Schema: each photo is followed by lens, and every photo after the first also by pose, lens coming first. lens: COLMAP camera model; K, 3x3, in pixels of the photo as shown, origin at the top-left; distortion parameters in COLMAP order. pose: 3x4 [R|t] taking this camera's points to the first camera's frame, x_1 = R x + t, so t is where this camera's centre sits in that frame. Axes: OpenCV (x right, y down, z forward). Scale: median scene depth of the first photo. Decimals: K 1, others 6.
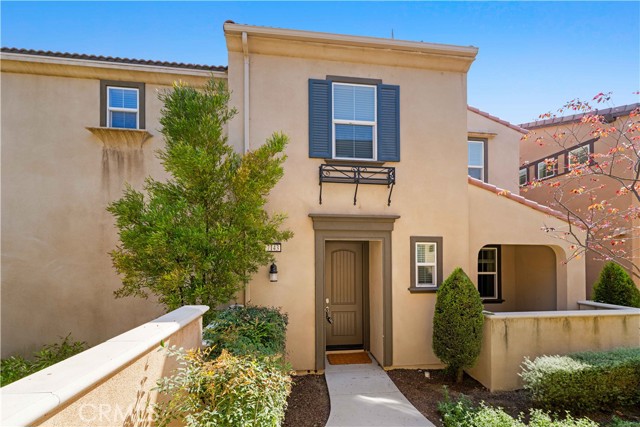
lens RADIAL K [[259.5, 0, 320.0], [0, 259.5, 213.5], [0, 0, 1]] dist [-0.001575, -0.000129]
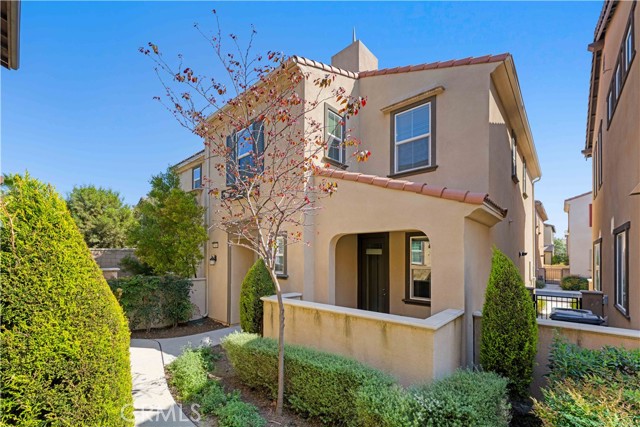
lens RADIAL K [[259.5, 0, 320.0], [0, 259.5, 213.5], [0, 0, 1]] dist [-0.001575, -0.000129]
pose [[0.680551, -0.122921, -0.722316, 1.639399], [0.109832, 0.991803, -0.065300, 0.121229], [0.724422, -0.034894, 0.688473, 0.382911]]
